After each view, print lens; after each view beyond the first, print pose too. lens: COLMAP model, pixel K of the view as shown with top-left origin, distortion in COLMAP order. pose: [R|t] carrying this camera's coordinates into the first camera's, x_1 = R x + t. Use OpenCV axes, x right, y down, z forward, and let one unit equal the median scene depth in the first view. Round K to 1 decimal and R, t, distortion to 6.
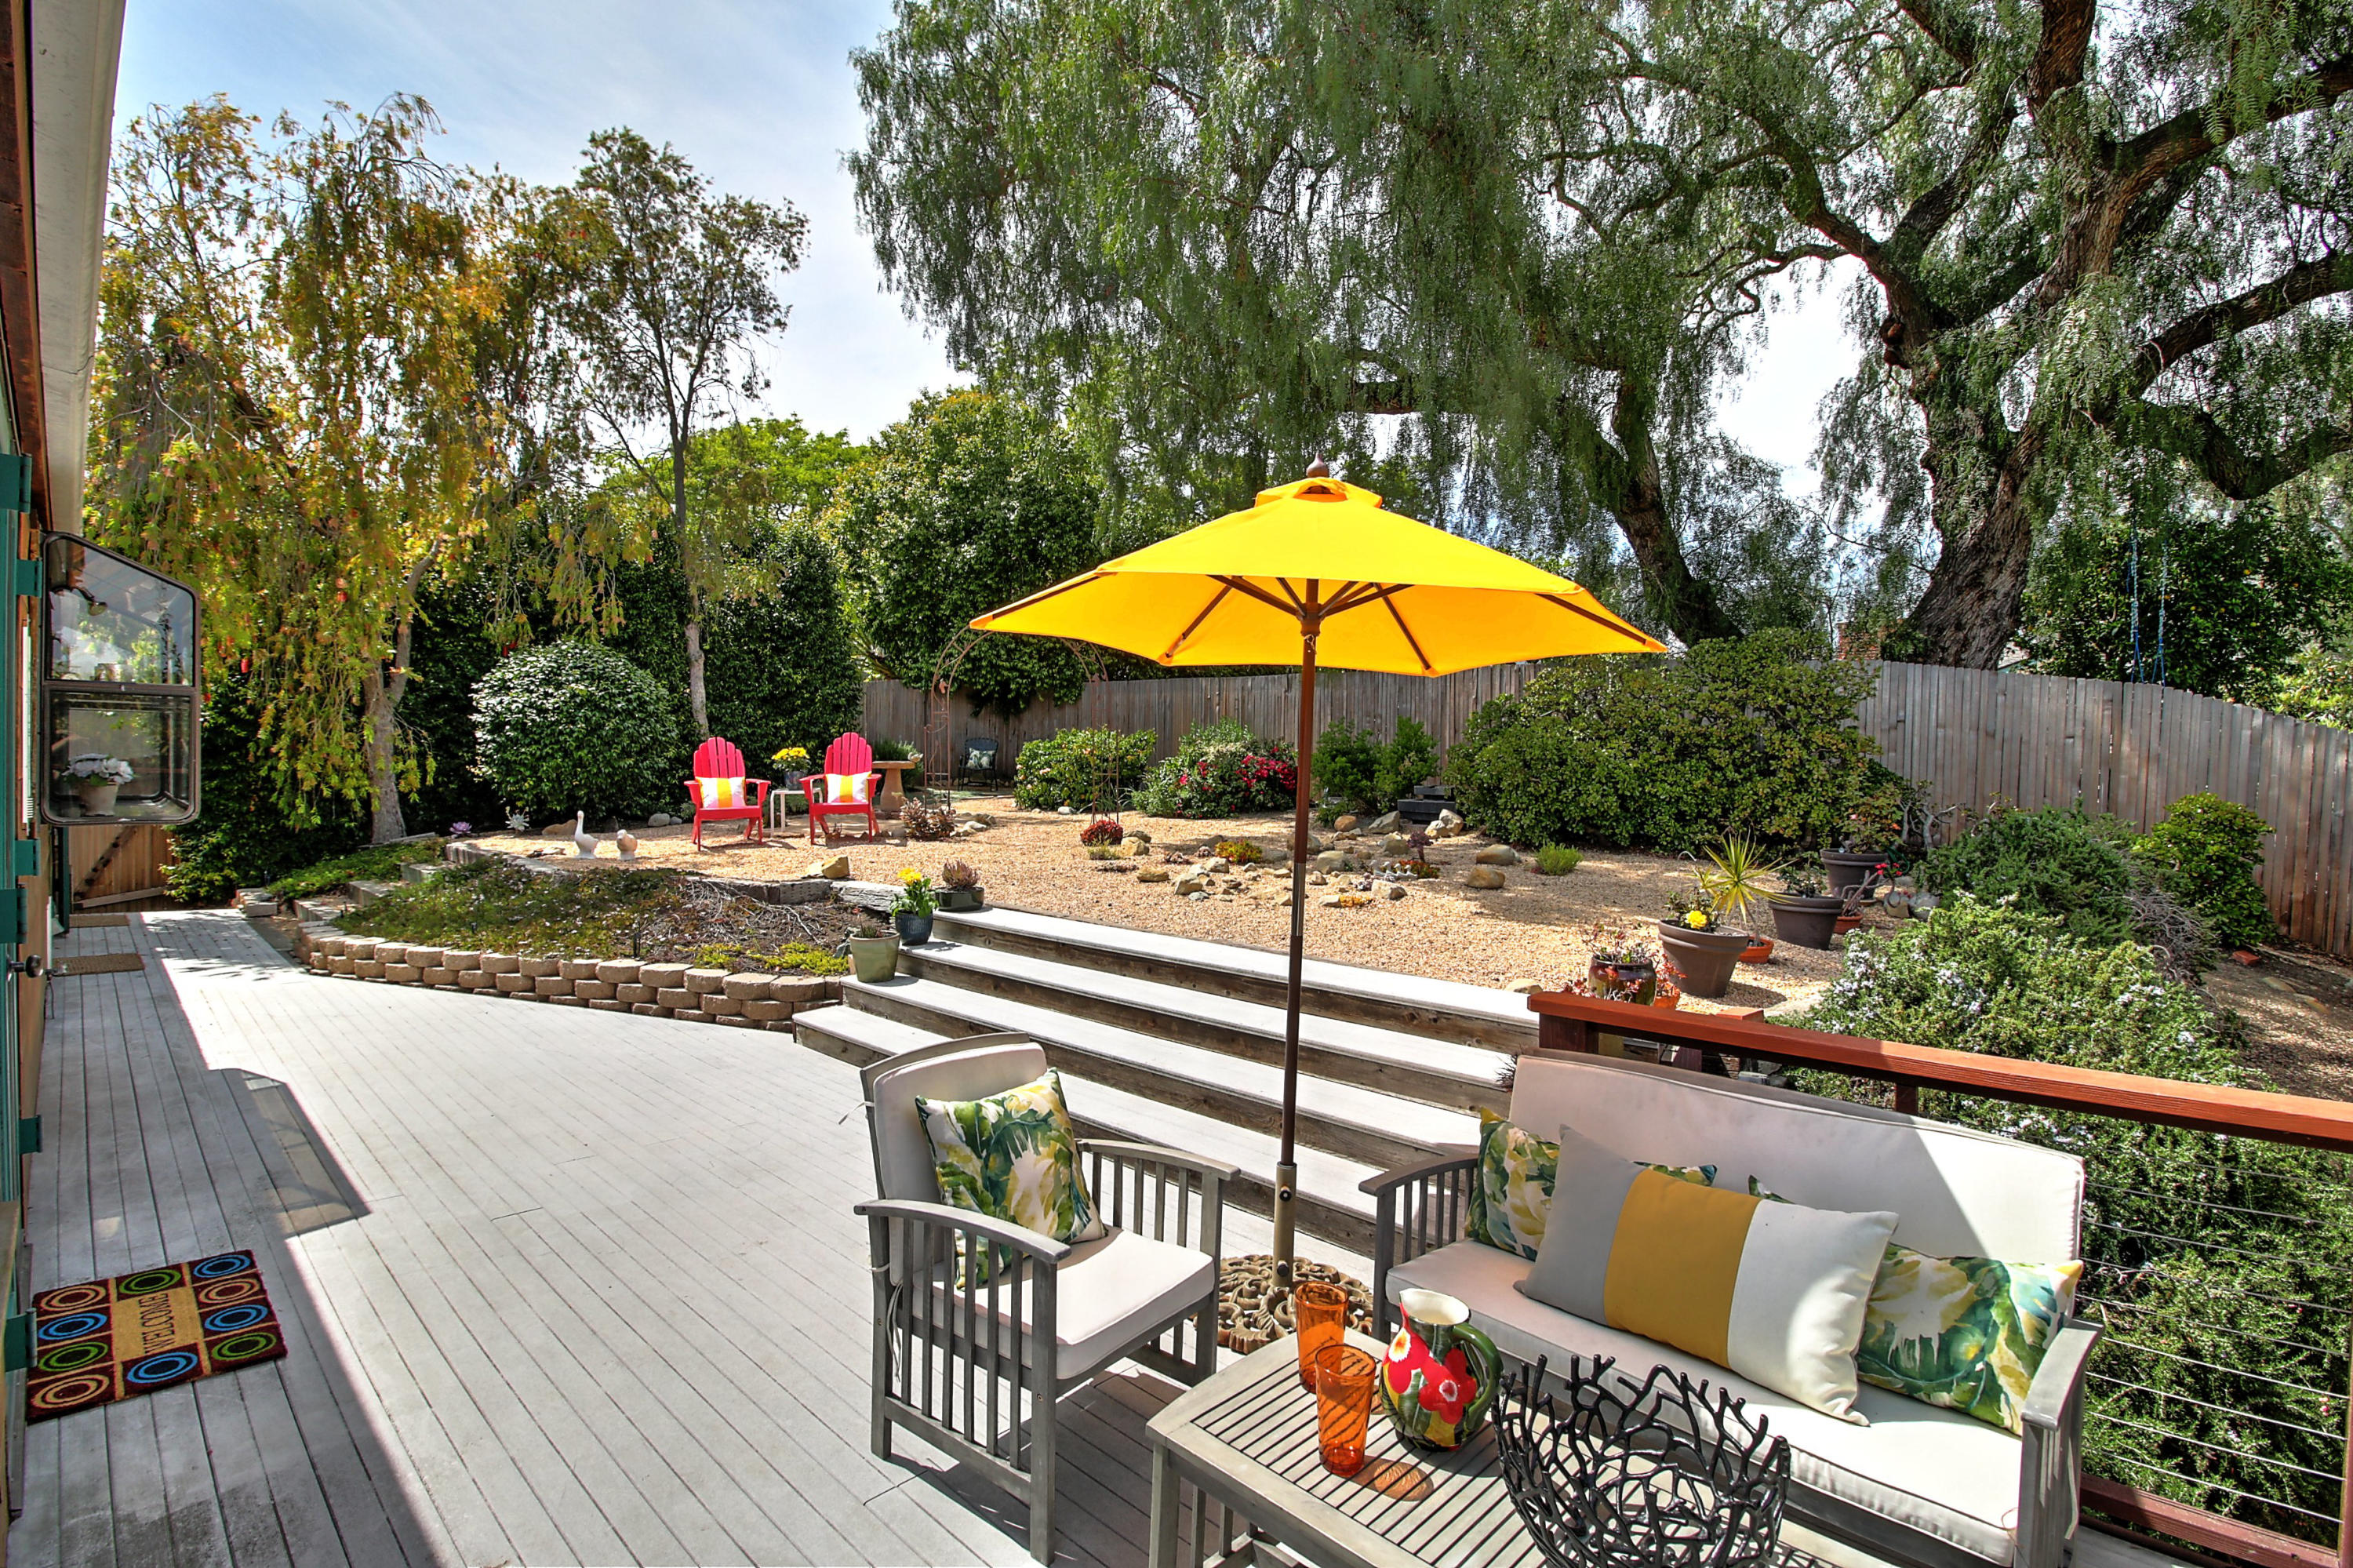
lens RADIAL K [[1079.5, 0, 1162.6], [0, 1079.5, 795.0], [0, 0, 1]] dist [-0.012358, -0.004664]
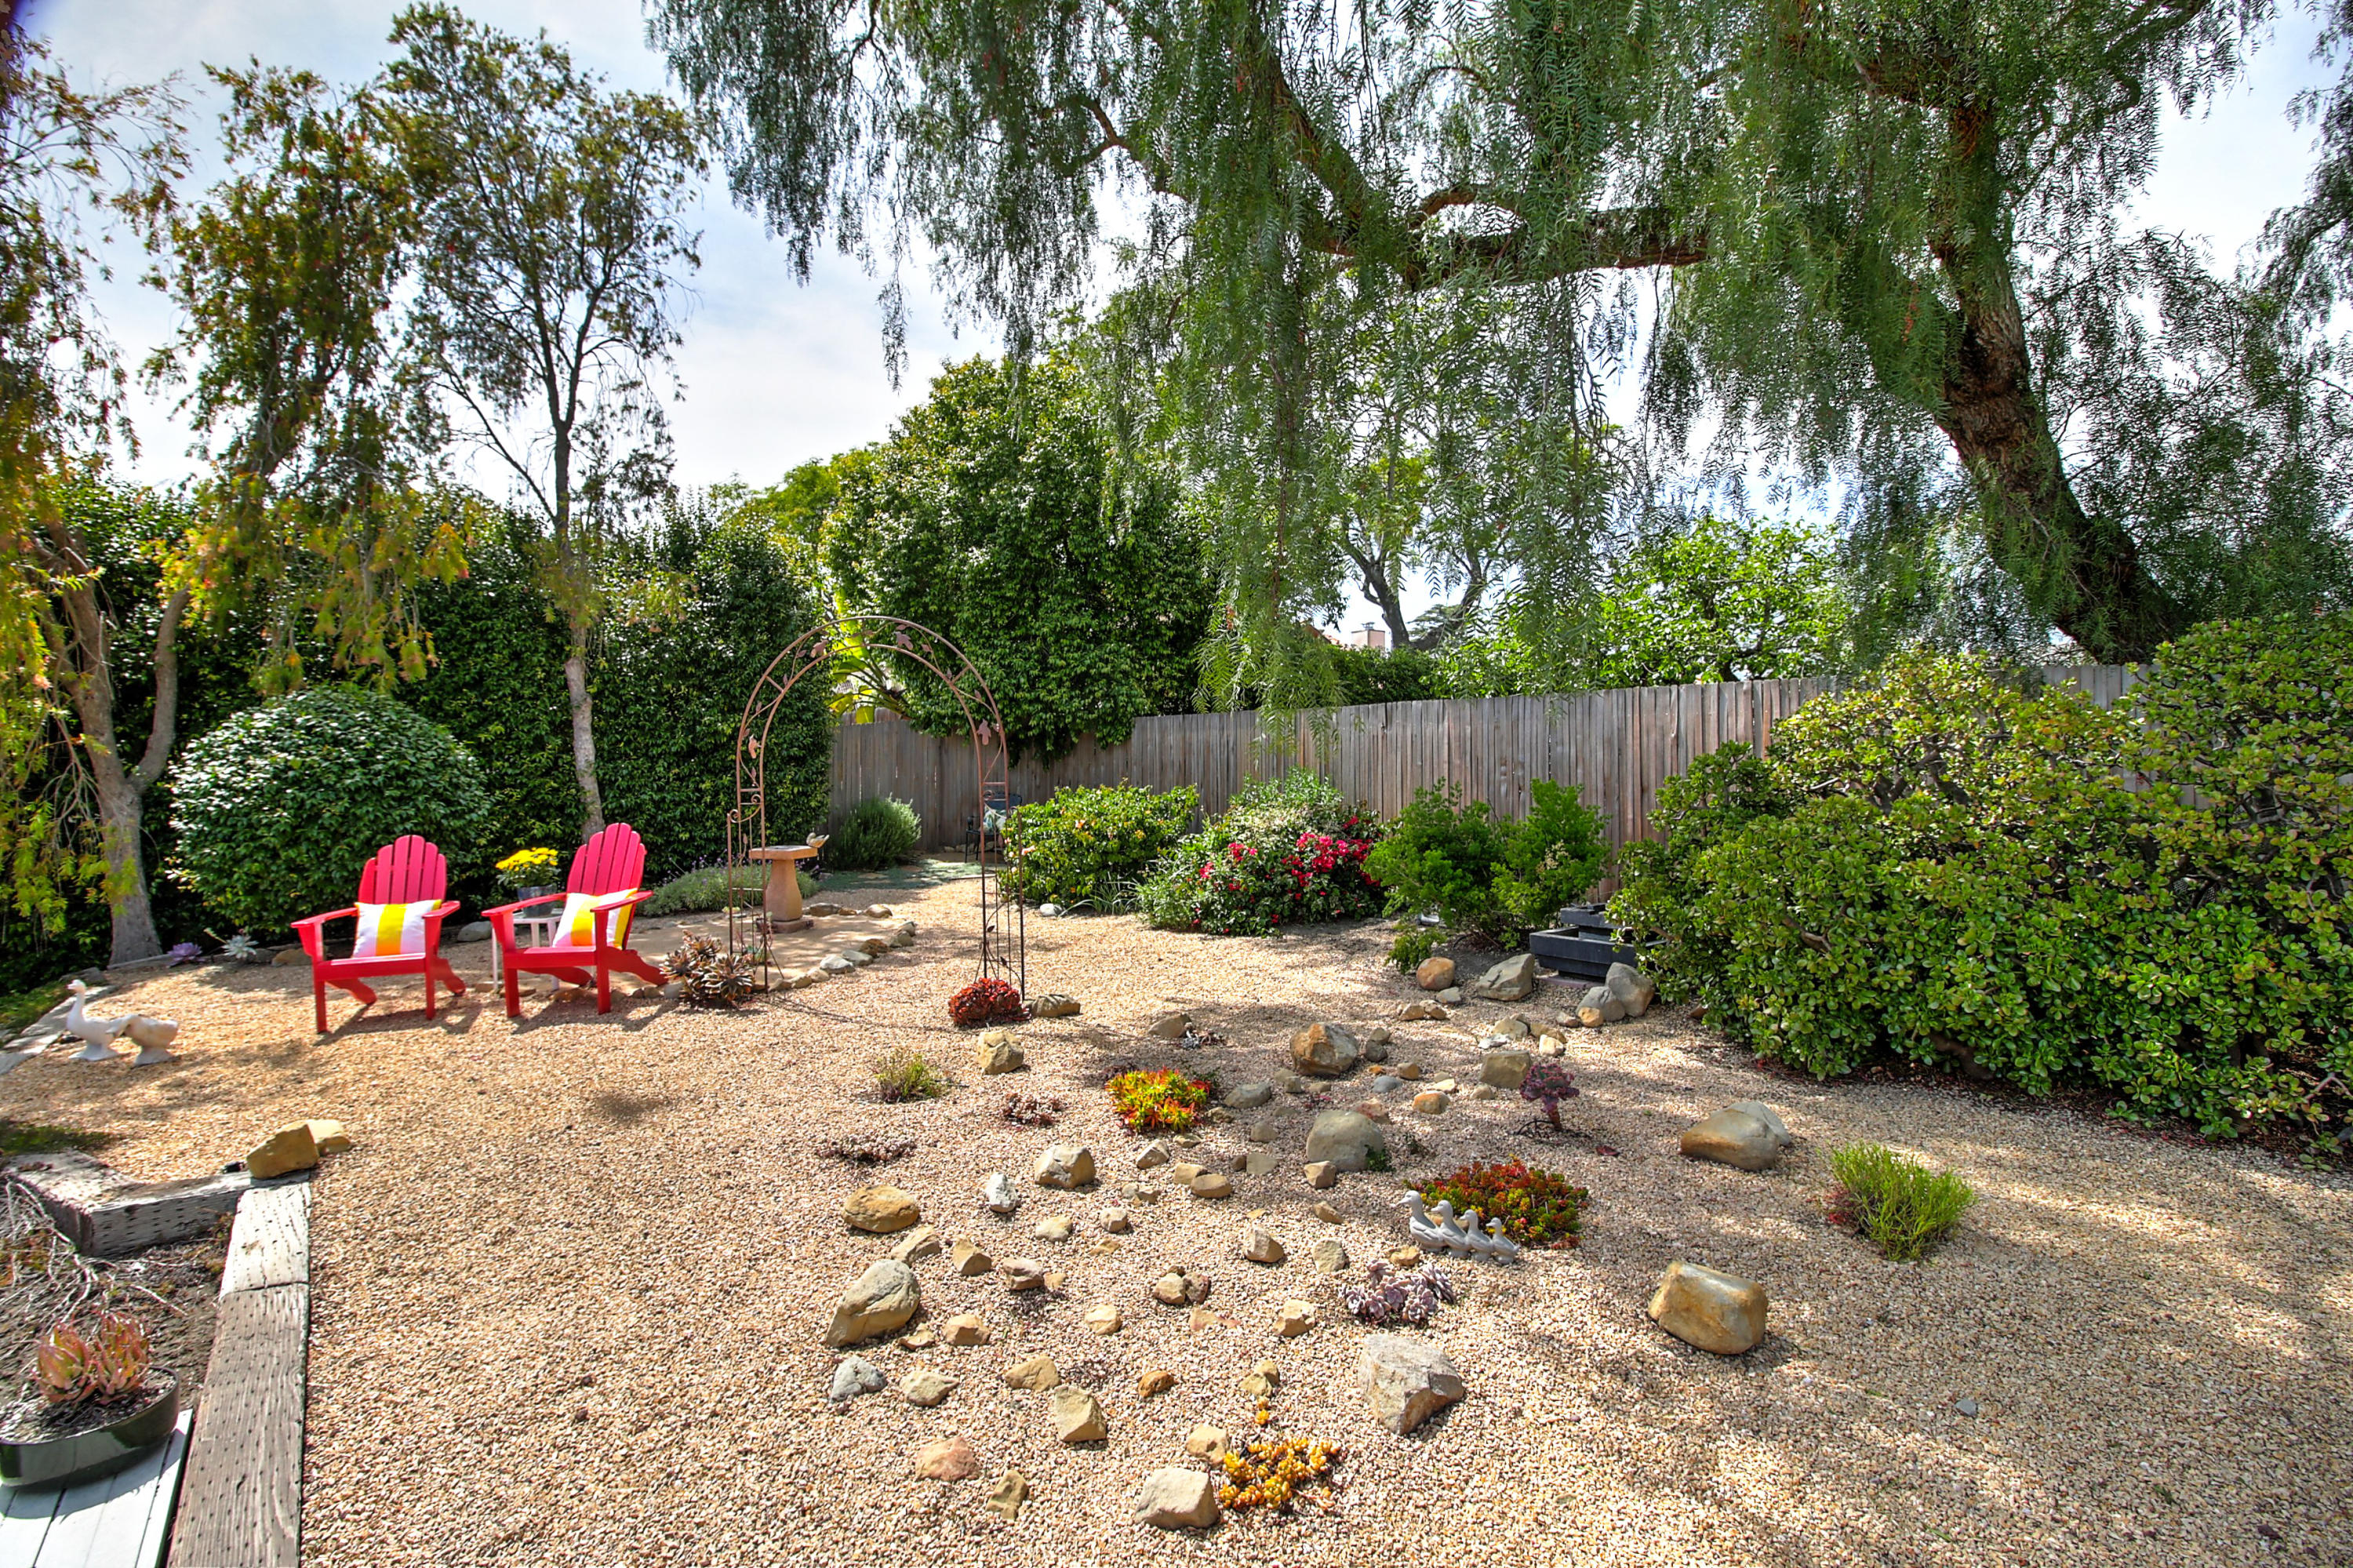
lens RADIAL K [[1079.5, 0, 1158.8], [0, 1079.5, 776.5], [0, 0, 1]] dist [-0.012358, -0.004664]
pose [[0.985544, -0.014645, -0.168788, 0.115178], [0.008634, 0.999304, -0.036288, -0.053821], [0.169202, 0.034306, 0.984984, 0.386424]]
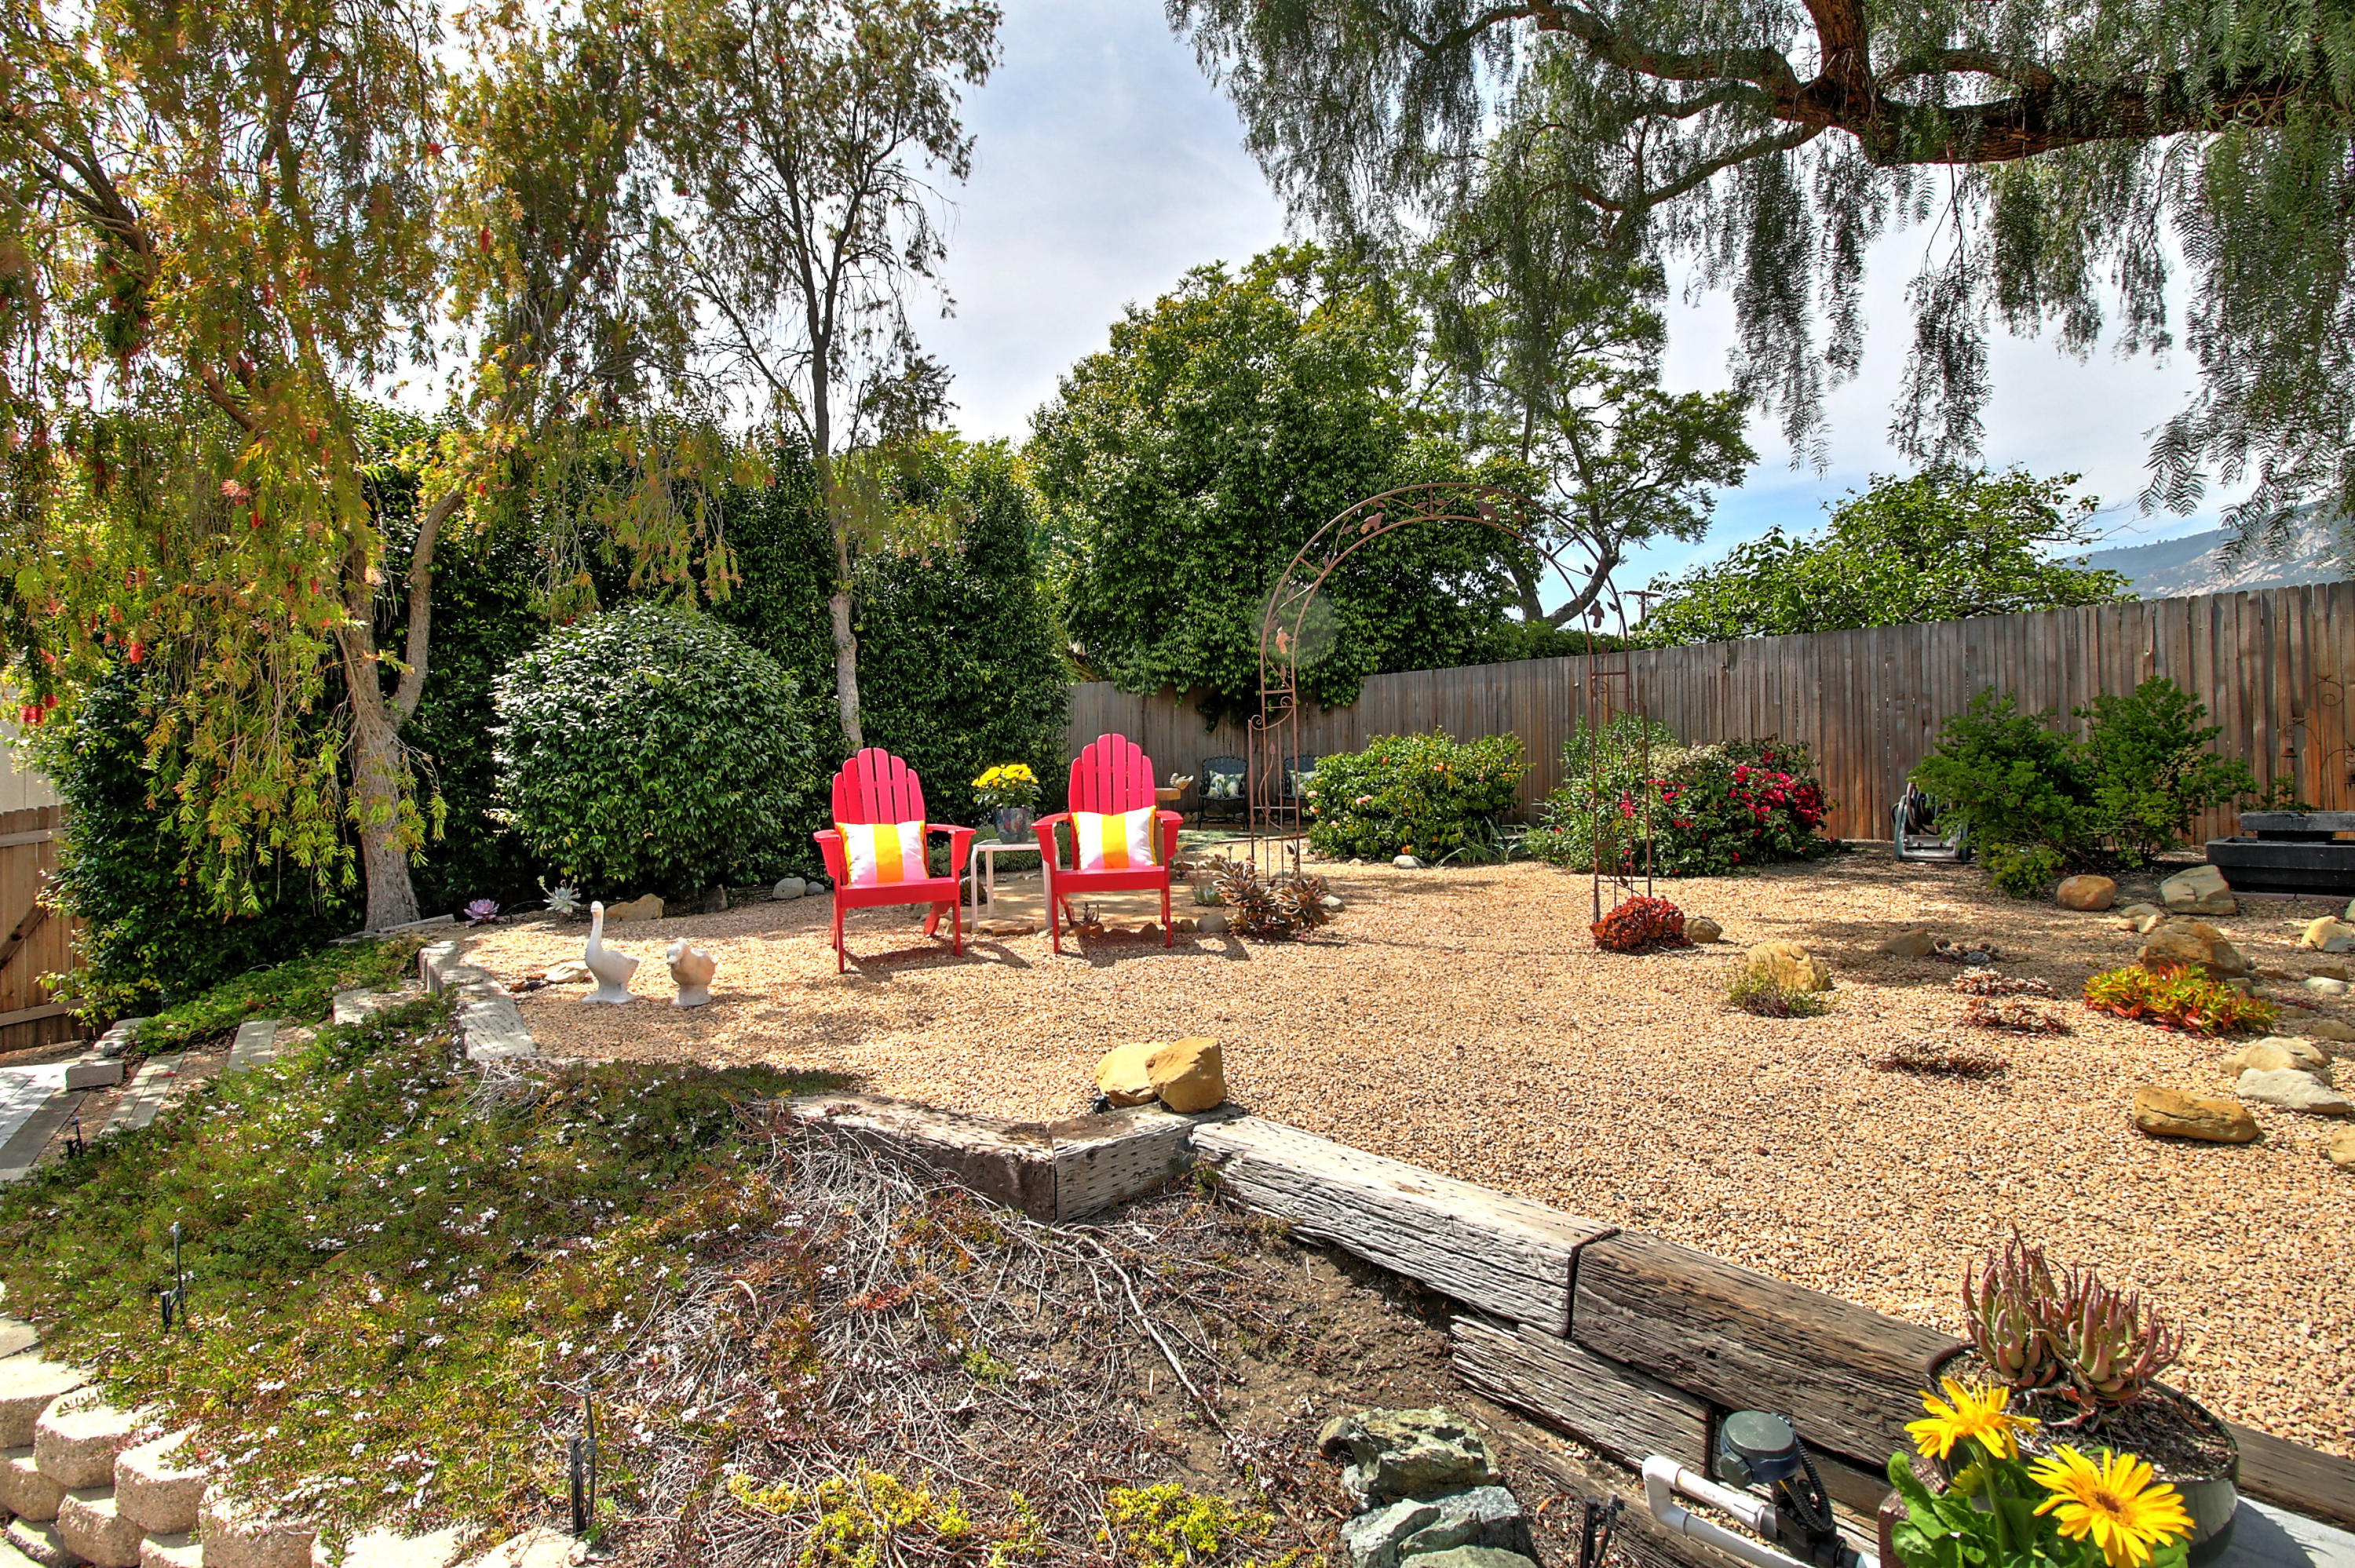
lens RADIAL K [[1080.2, 0, 1156.6], [0, 1080.2, 779.2], [0, 0, 1]] dist [-0.012358, -0.004664]
pose [[0.990248, -0.022660, -0.137459, -0.173851], [0.016862, 0.998924, -0.043205, -0.010681], [0.138290, 0.040465, 0.989565, 0.422040]]
